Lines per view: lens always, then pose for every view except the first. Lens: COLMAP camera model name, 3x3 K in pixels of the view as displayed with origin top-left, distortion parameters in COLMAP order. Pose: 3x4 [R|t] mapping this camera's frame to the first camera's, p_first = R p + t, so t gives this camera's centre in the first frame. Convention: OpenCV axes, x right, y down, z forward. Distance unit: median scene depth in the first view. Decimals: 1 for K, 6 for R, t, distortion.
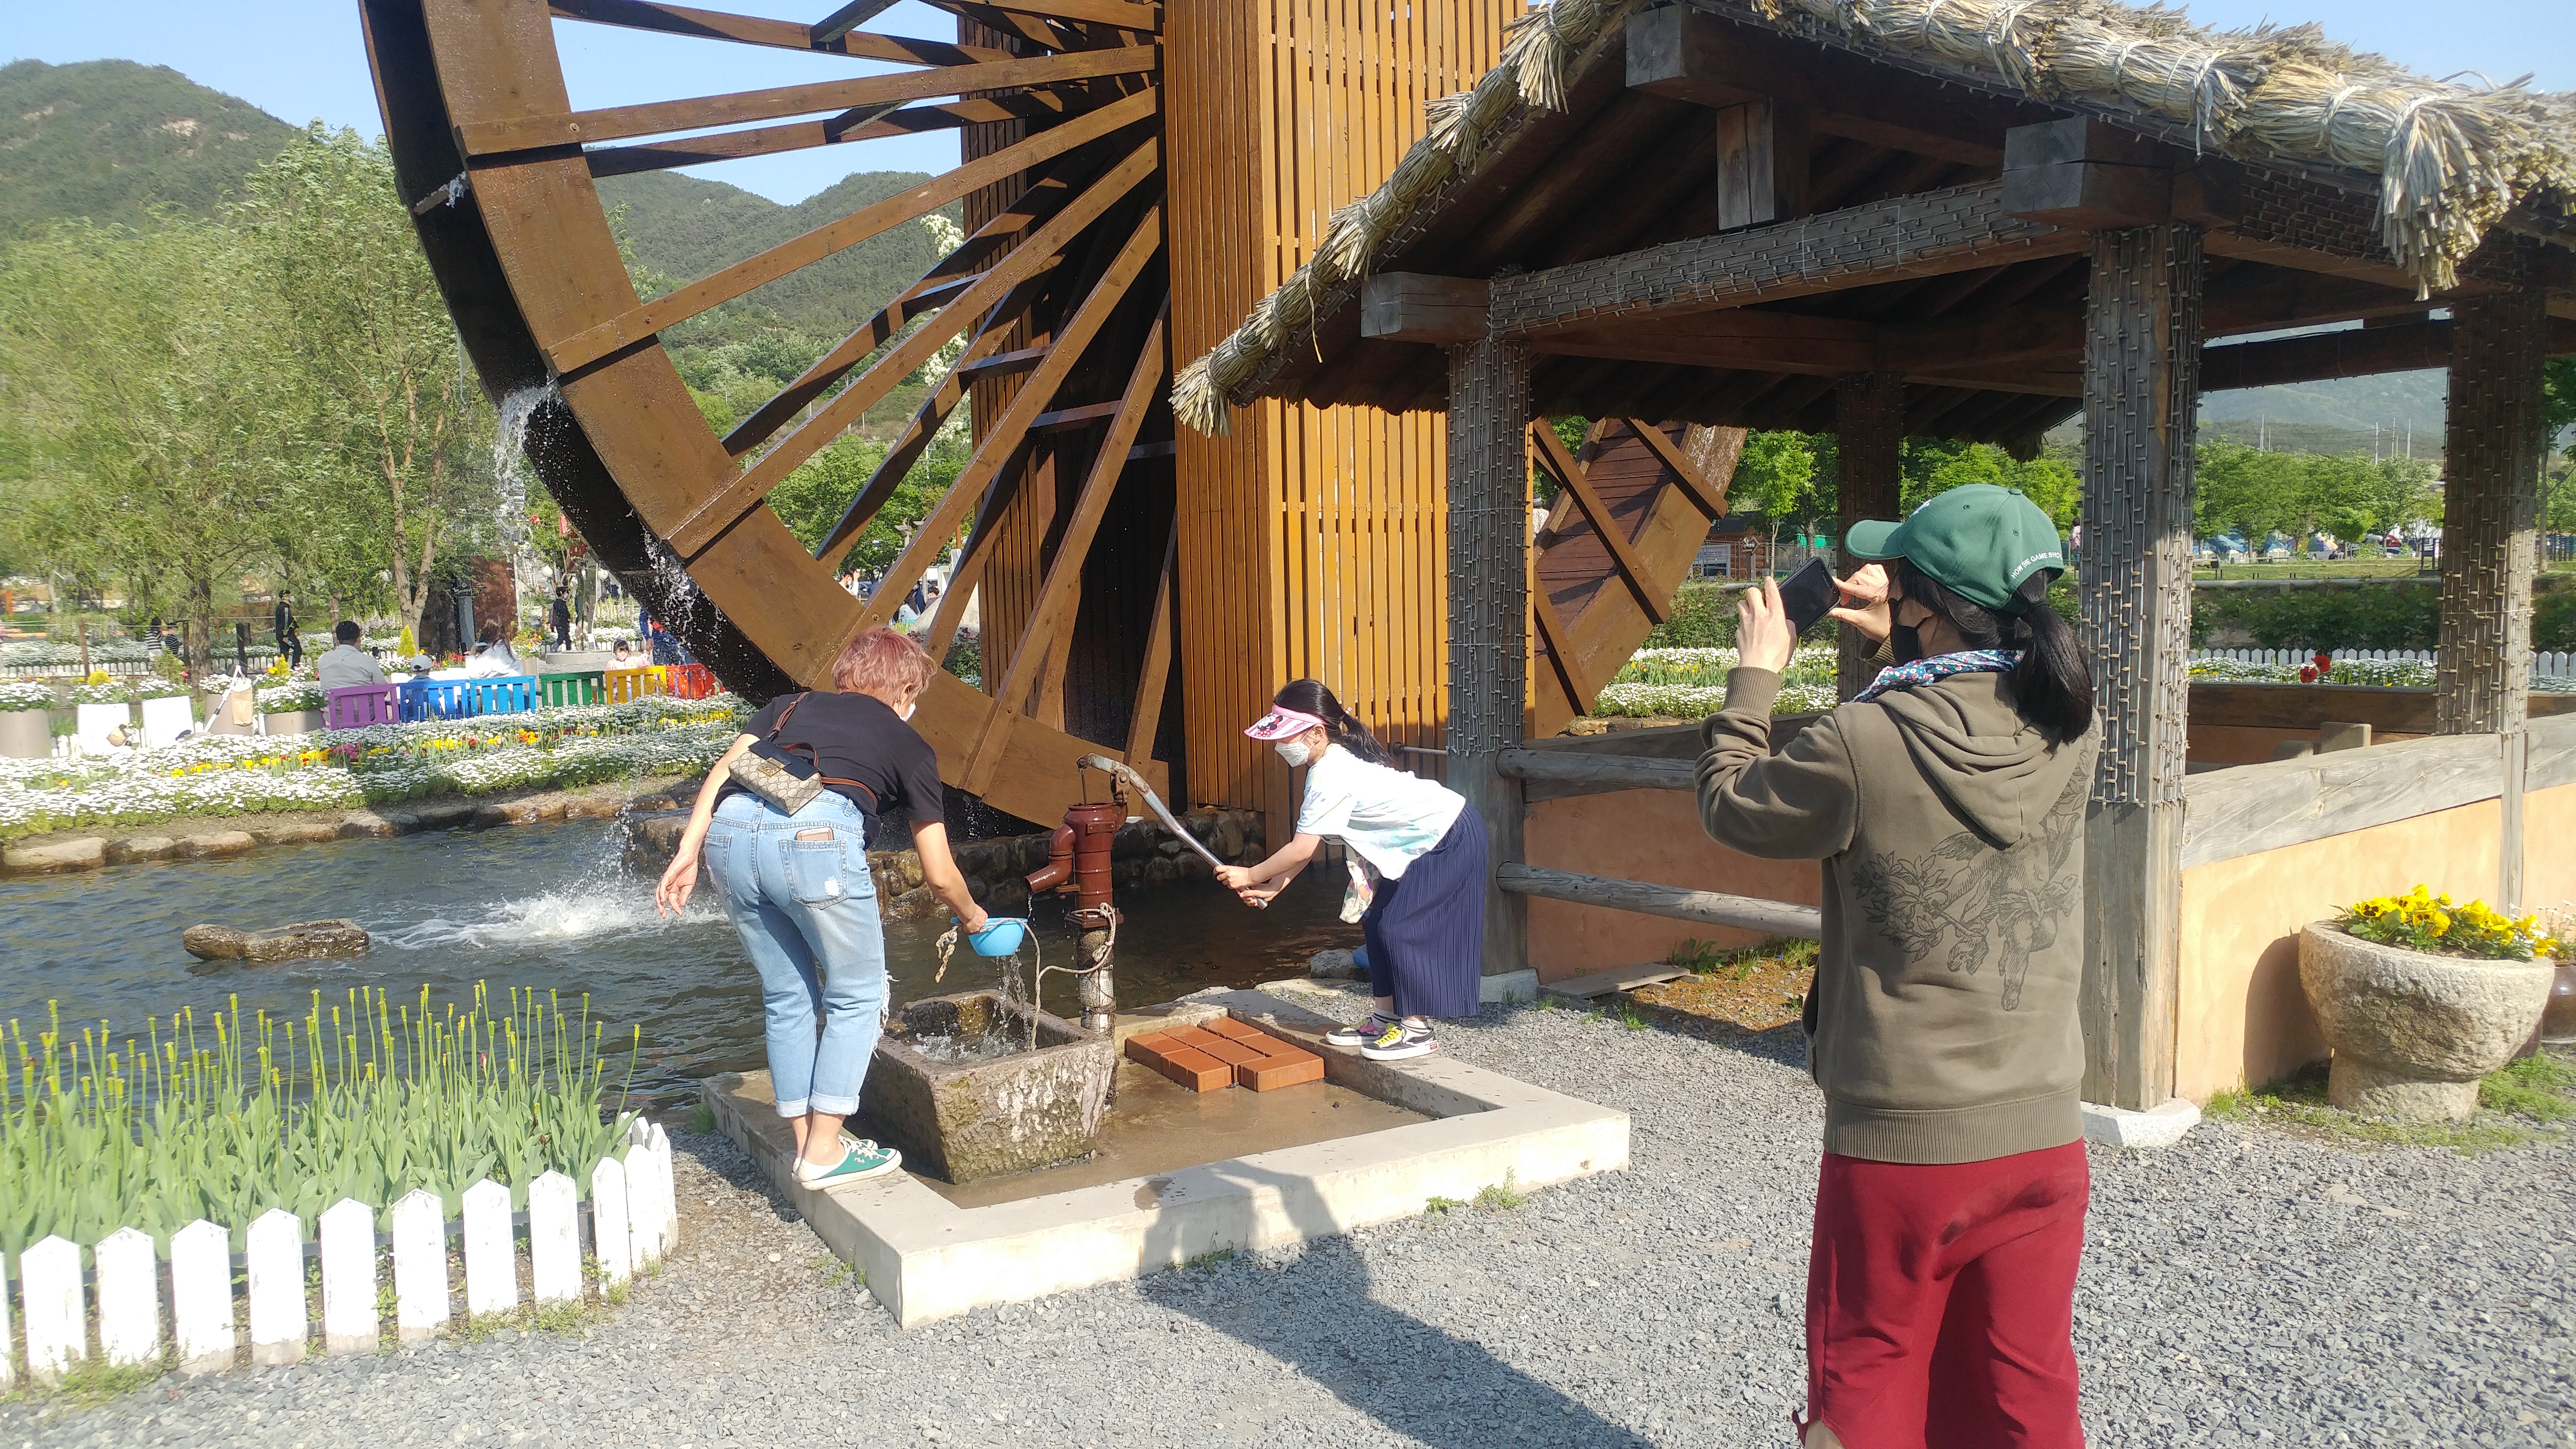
lens RADIAL K [[1780.8, 0, 1209.2], [0, 1780.8, 742.3], [0, 0, 1]] dist [-0.121428, 0.095288]
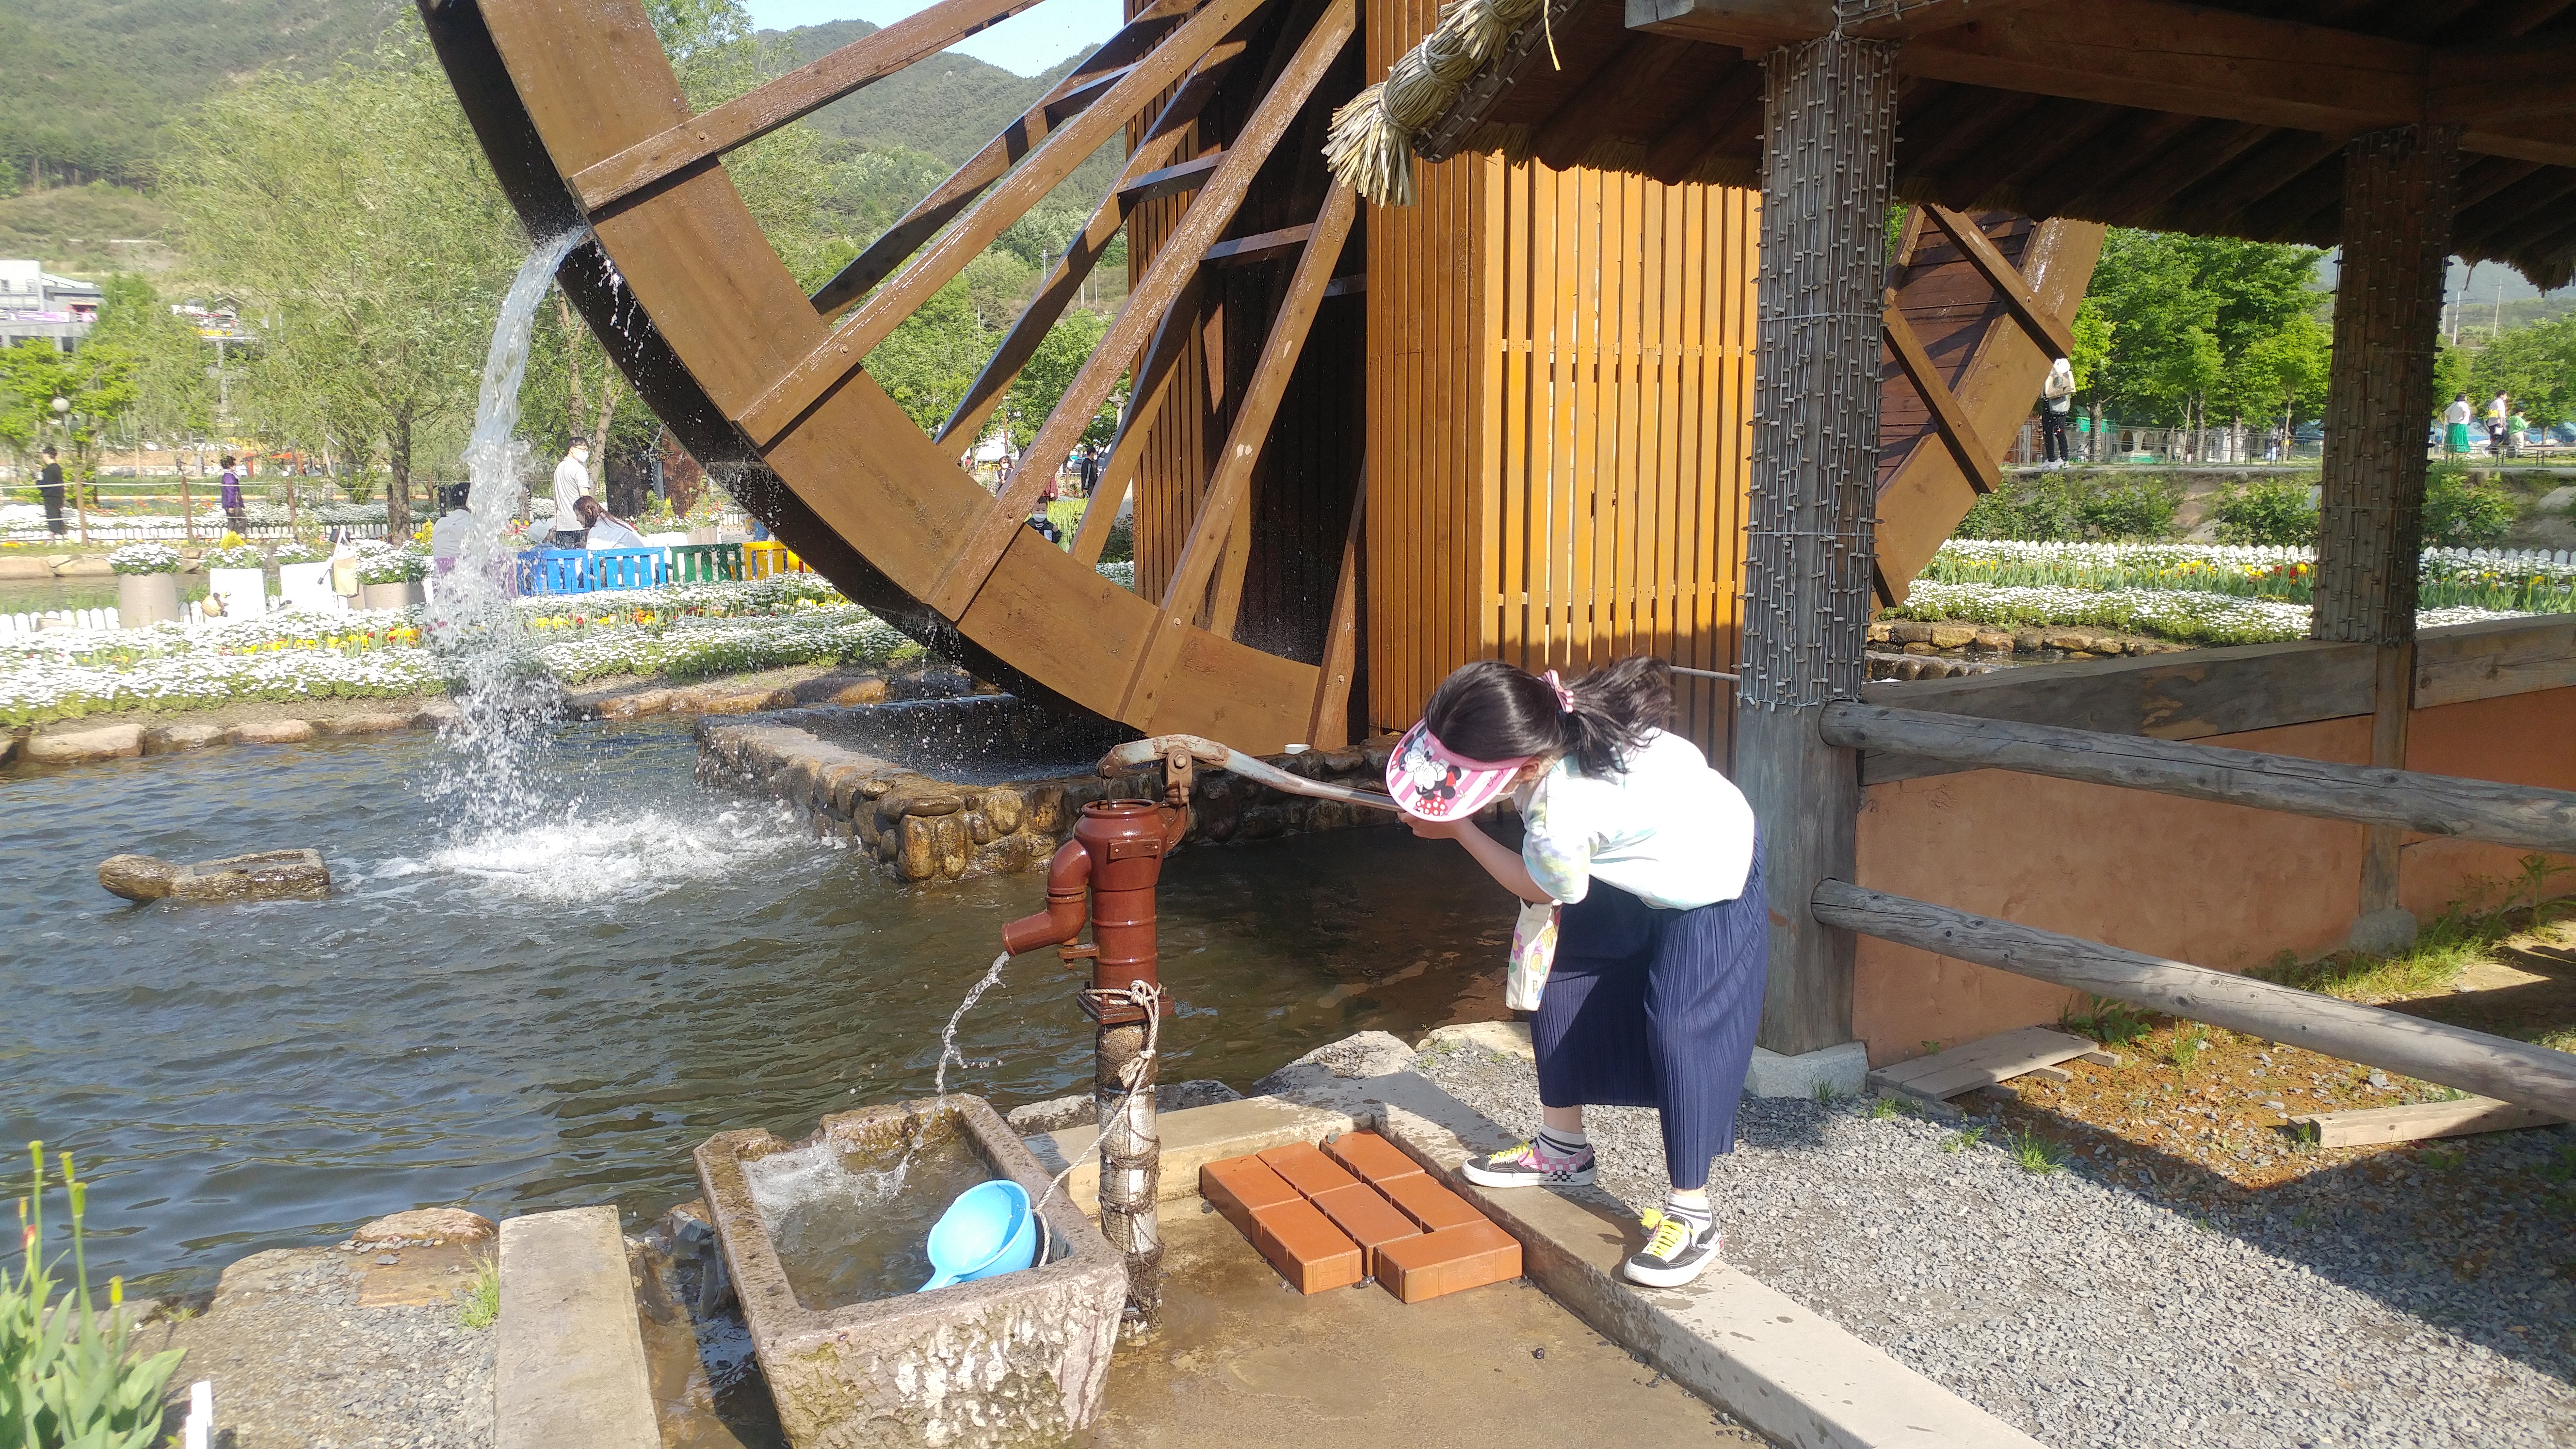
lens RADIAL K [[1590.3, 0, 1288.0], [0, 1590.3, 724.5], [0, 0, 1]] dist [-0.078001, 0.064807]
pose [[0.994712, 0.029799, -0.098288, 0.025517], [-0.022742, 0.997135, 0.072149, -0.020731], [0.100156, -0.069533, 0.992539, 0.367200]]
